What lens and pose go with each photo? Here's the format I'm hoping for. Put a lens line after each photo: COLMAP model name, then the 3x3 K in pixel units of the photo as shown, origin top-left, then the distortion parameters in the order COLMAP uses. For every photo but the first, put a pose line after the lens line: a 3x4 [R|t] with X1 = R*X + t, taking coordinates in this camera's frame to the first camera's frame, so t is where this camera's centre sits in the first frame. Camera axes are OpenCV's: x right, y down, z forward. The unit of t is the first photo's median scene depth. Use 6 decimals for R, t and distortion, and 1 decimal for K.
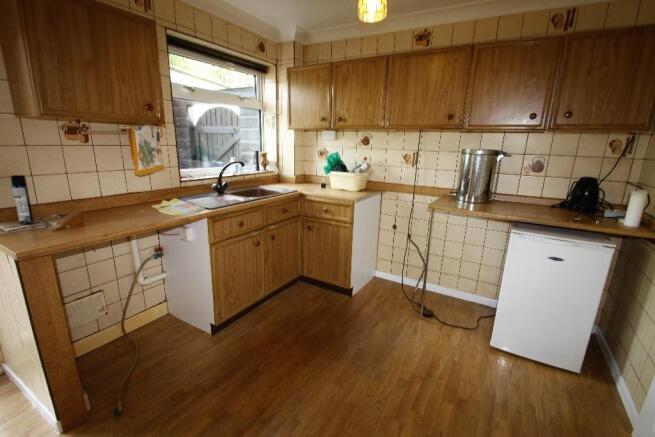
lens RADIAL K [[305.9, 0, 325.2], [0, 305.9, 221.2], [0, 0, 1]] dist [-0.013165, -0.000053]
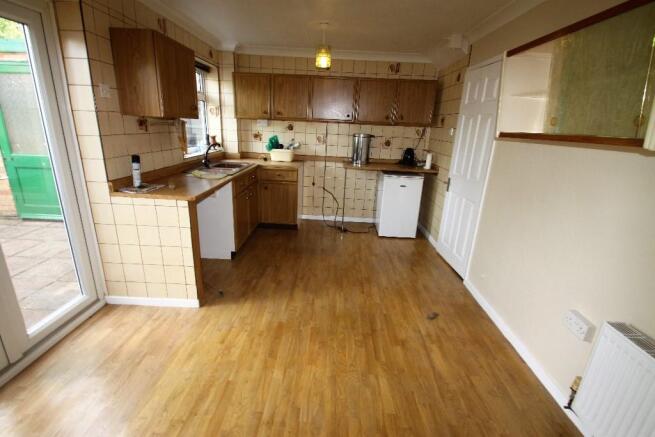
lens RADIAL K [[305.9, 0, 325.2], [0, 305.9, 221.2], [0, 0, 1]] dist [-0.013165, -0.000053]
pose [[0.872334, -0.135134, 0.469864, -0.552026], [0.101967, 0.990196, 0.095472, 0.073860], [-0.478159, -0.035373, 0.877560, -0.461091]]
